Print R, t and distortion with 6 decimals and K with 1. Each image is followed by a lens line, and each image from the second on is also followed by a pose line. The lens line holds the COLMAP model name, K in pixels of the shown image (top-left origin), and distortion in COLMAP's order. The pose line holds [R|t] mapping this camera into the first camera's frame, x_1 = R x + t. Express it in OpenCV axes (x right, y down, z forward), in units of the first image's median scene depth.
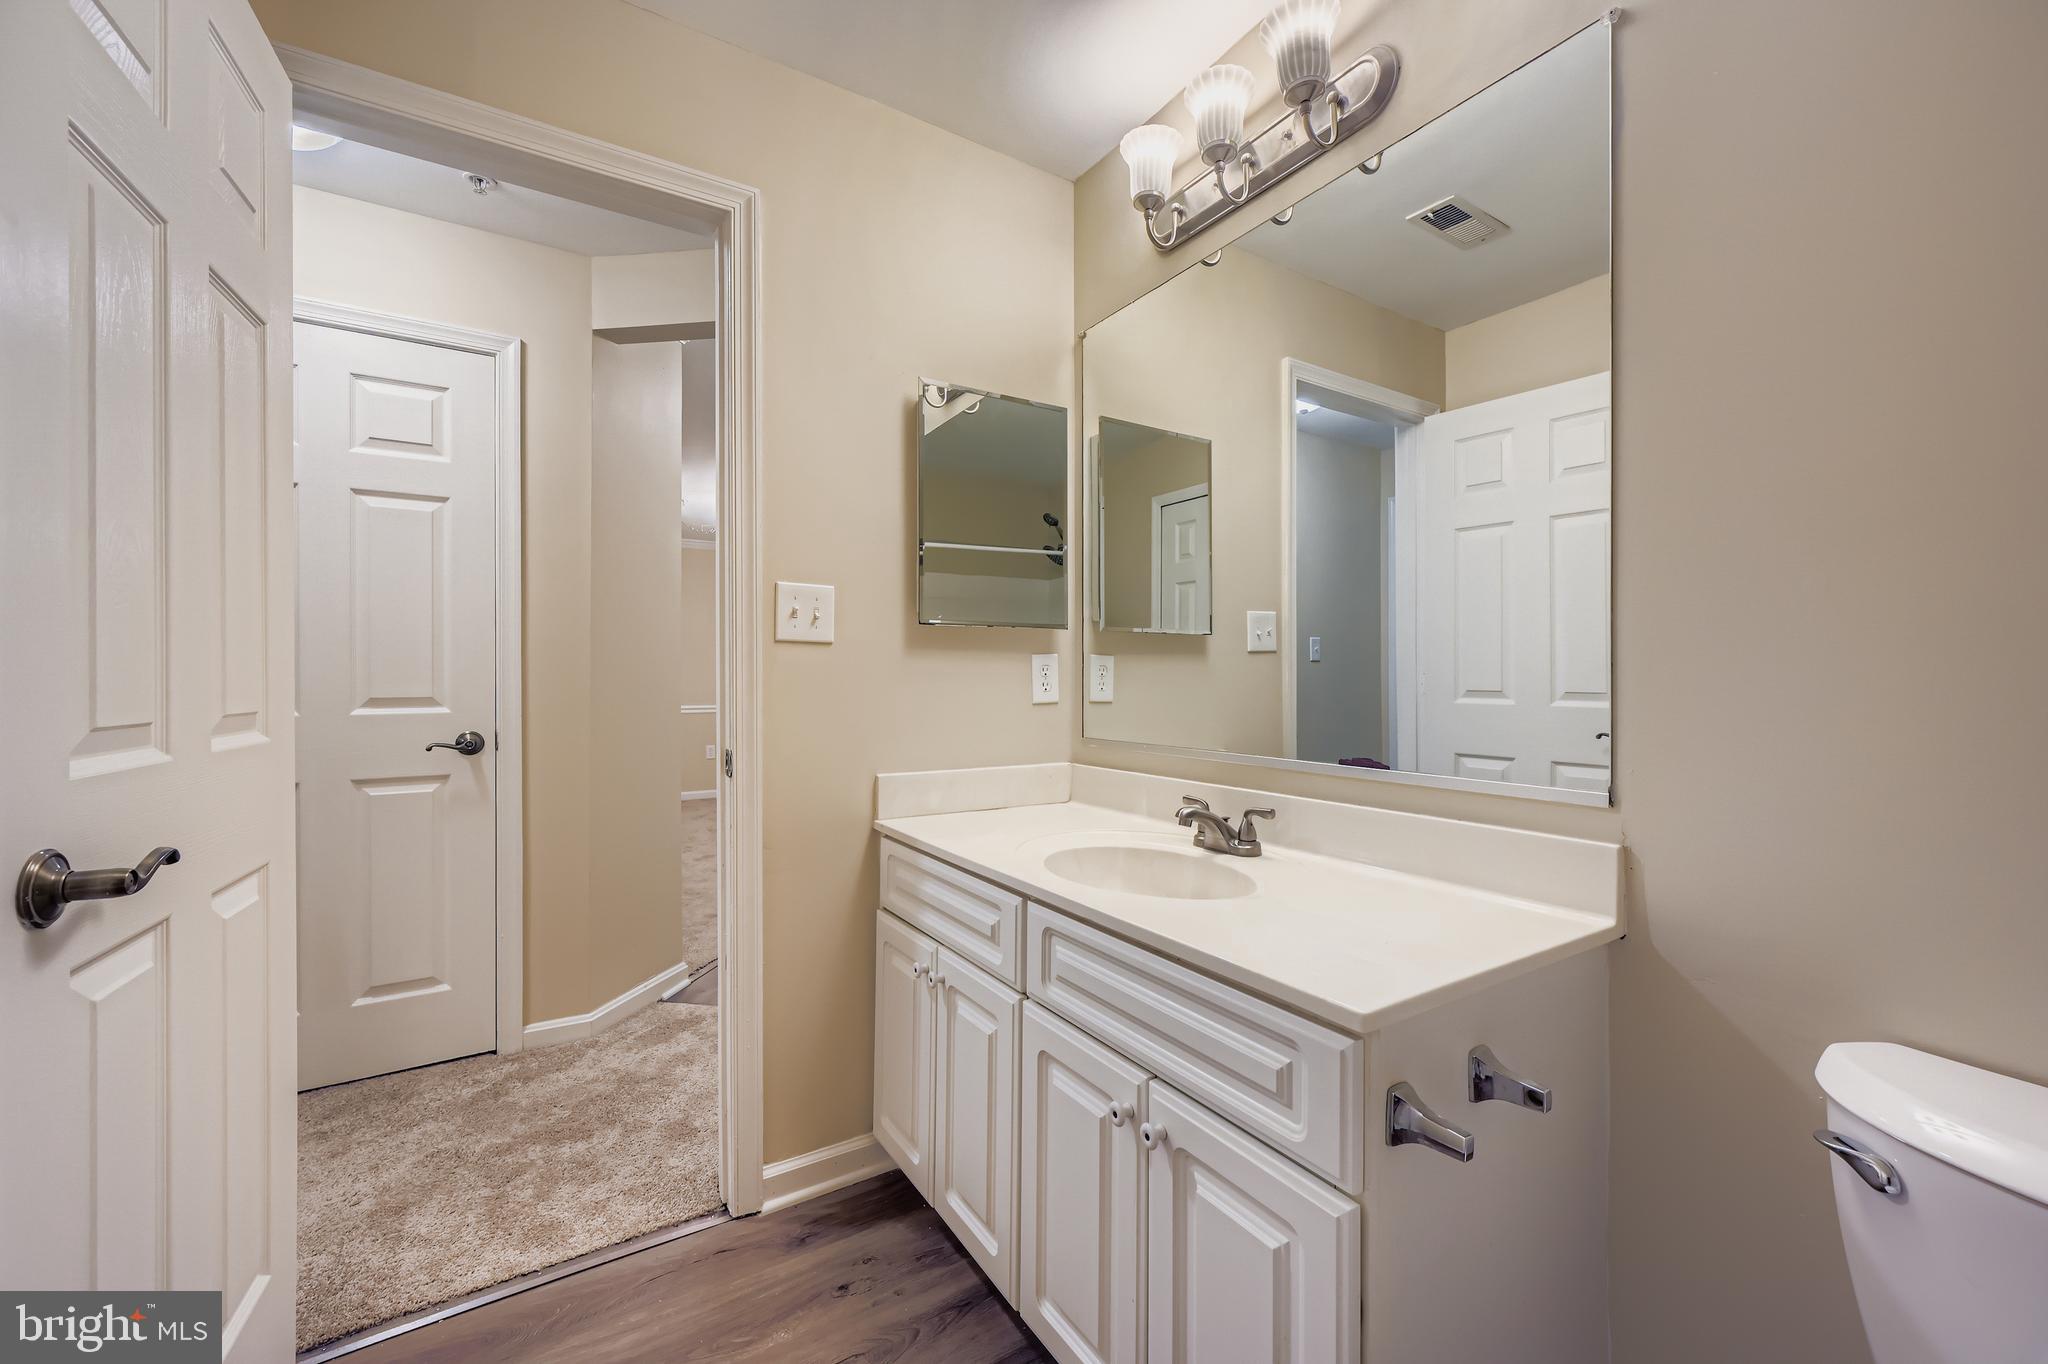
lens RADIAL K [[810.7, 0, 1026.7], [0, 810.7, 680.4], [0, 0, 1]] dist [0.001363, 0.000043]
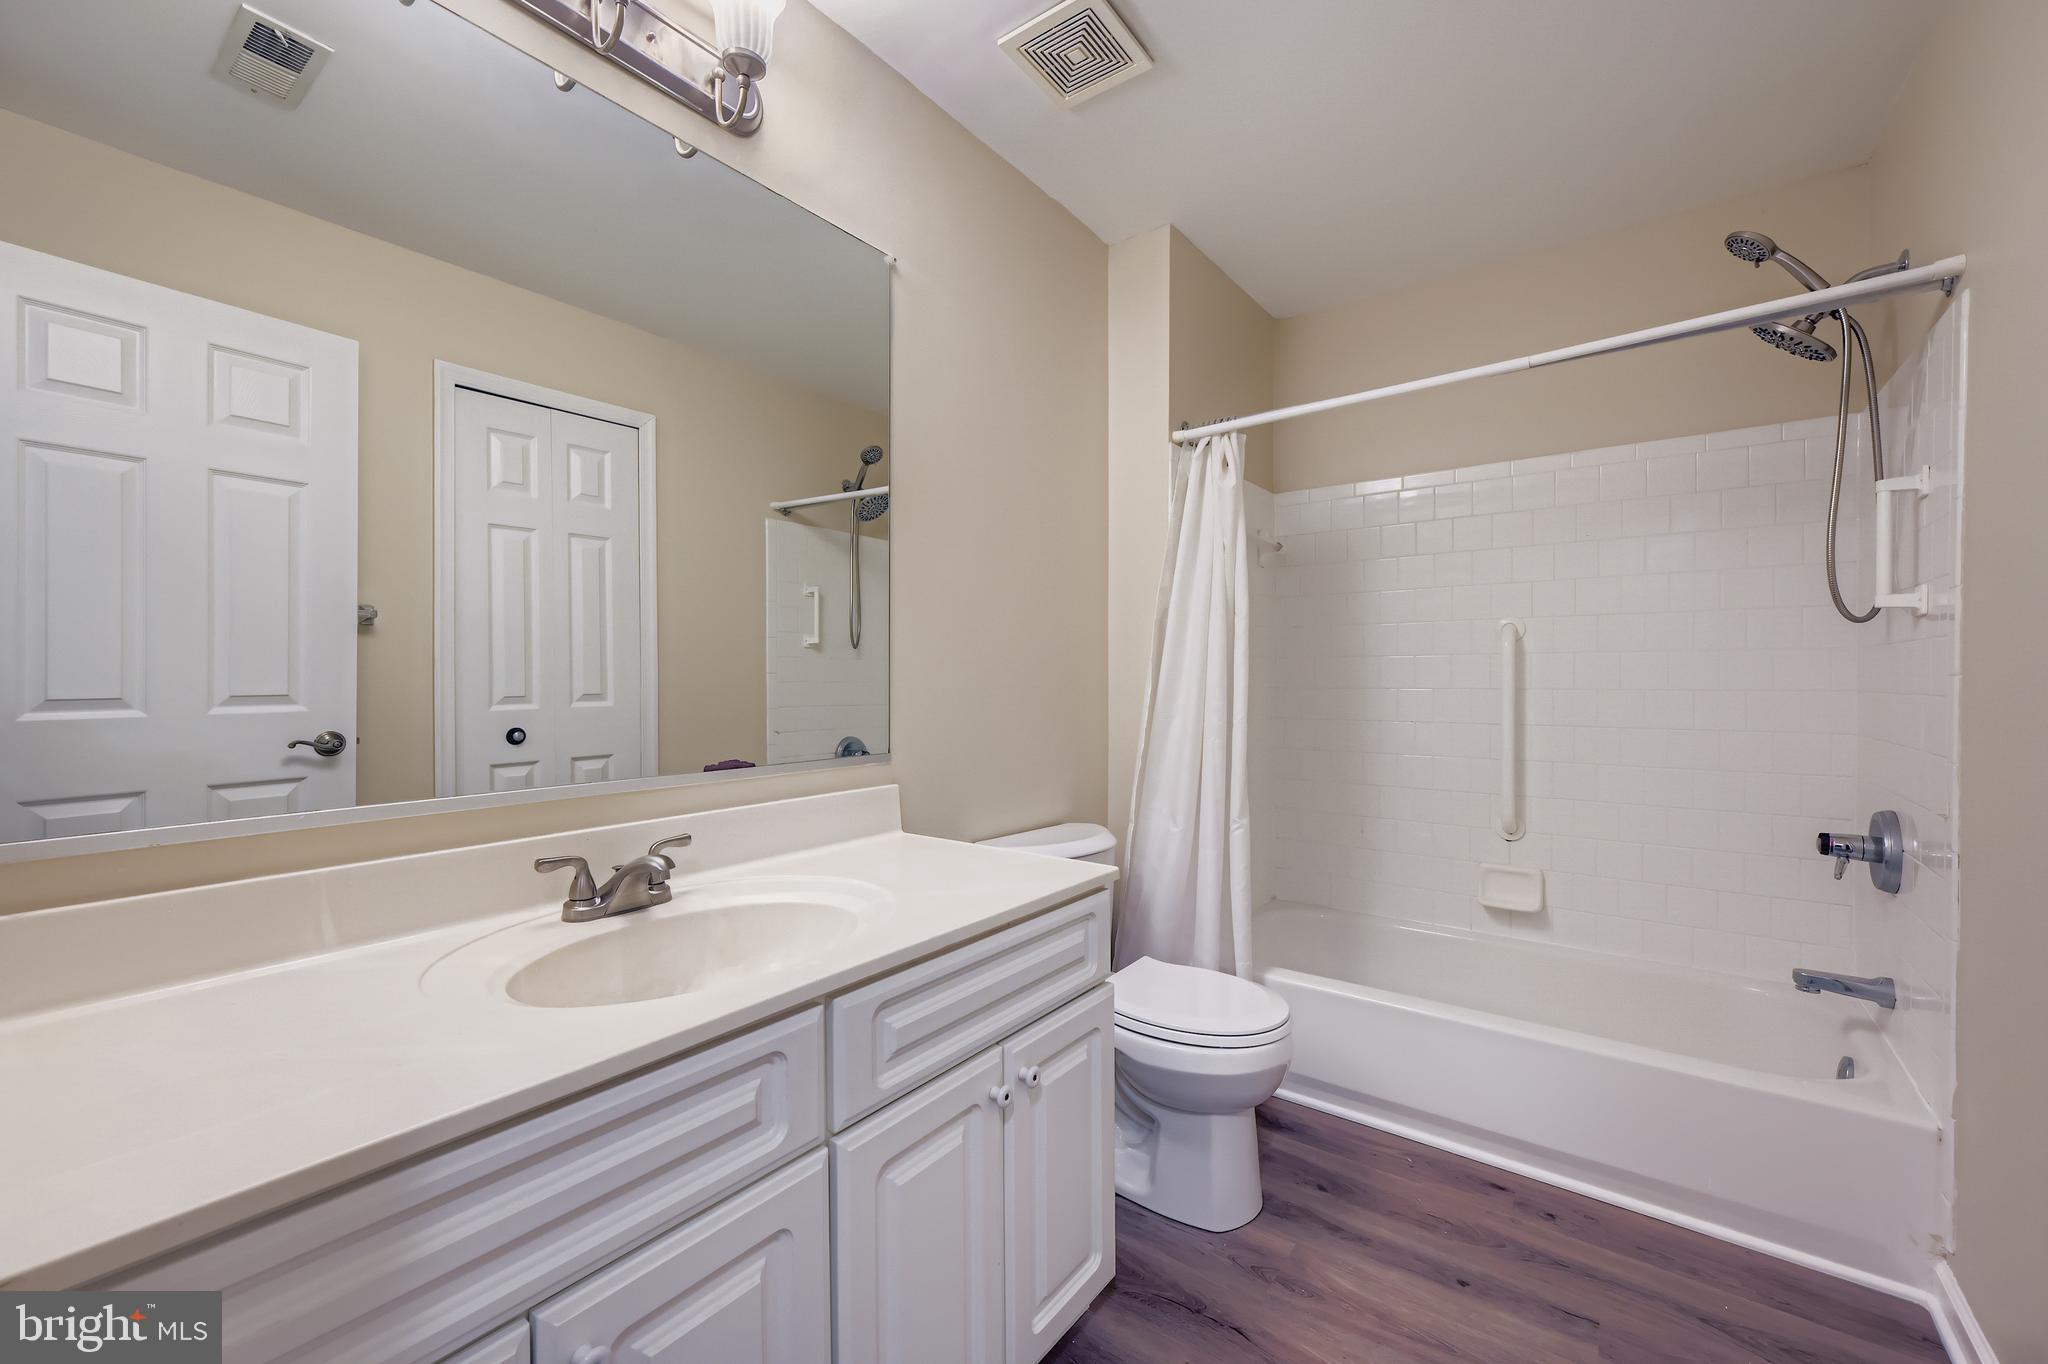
lens RADIAL K [[810.7, 0, 1026.7], [0, 810.7, 680.4], [0, 0, 1]] dist [0.001363, 0.000043]
pose [[-0.357296, -0.002038, 0.933989, -0.617035], [0.000365, 0.999997, 0.002322, -0.005980], [-0.933991, 0.001170, -0.357294, 0.944734]]
